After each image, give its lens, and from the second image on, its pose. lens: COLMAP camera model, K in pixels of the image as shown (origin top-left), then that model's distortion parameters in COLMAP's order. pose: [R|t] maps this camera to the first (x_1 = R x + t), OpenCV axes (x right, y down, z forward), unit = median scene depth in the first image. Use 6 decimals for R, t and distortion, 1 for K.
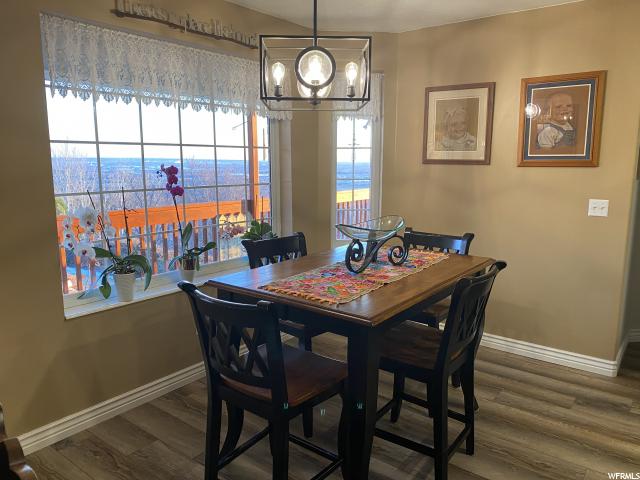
lens RADIAL K [[486.0, 0, 320.3], [0, 486.0, 240.3], [0, 0, 1]] dist [-0.001982, -0.003597]
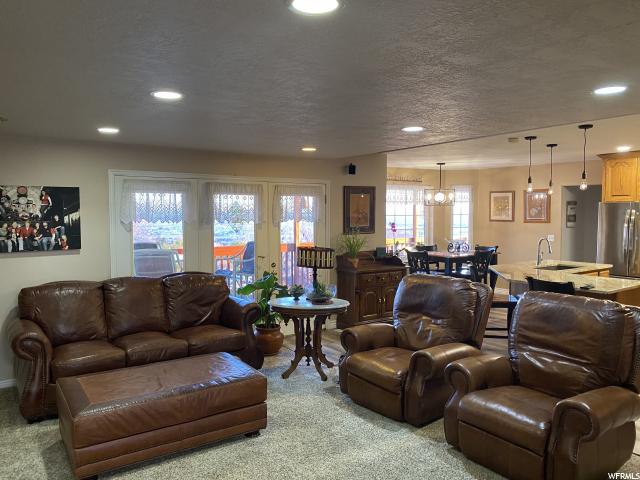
lens RADIAL K [[486.0, 0, 318.2], [0, 486.0, 239.6], [0, 0, 1]] dist [-0.001982, -0.003597]
pose [[0.953288, 0.013820, -0.301747, 0.141179], [-0.045574, 0.994098, -0.098448, 0.232479], [0.298606, 0.107601, 0.948291, -1.696787]]
